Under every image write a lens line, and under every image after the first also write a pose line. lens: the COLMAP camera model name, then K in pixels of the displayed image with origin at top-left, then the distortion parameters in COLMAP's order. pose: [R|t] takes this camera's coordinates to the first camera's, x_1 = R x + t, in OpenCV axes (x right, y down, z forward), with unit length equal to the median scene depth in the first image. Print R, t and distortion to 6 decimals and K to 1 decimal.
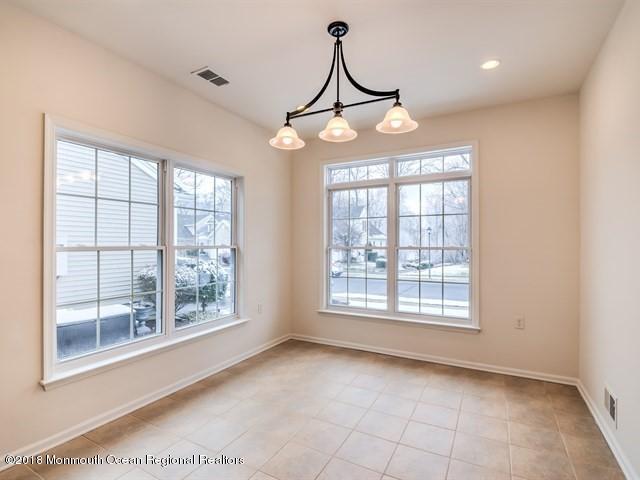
lens RADIAL K [[326.6, 0, 320.0], [0, 326.6, 240.0], [0, 0, 1]] dist [0.004529, -0.000219]
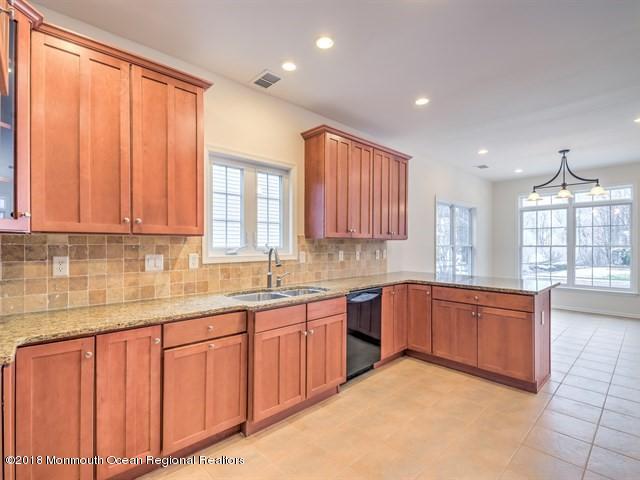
lens RADIAL K [[314.9, 0, 320.3], [0, 314.9, 250.8], [0, 0, 1]] dist [-0.001998, -0.001069]
pose [[0.947531, 0.002435, -0.319655, -0.504858], [0.007433, 0.999533, 0.029647, -0.011530], [0.319578, -0.030468, 0.947070, -0.975614]]
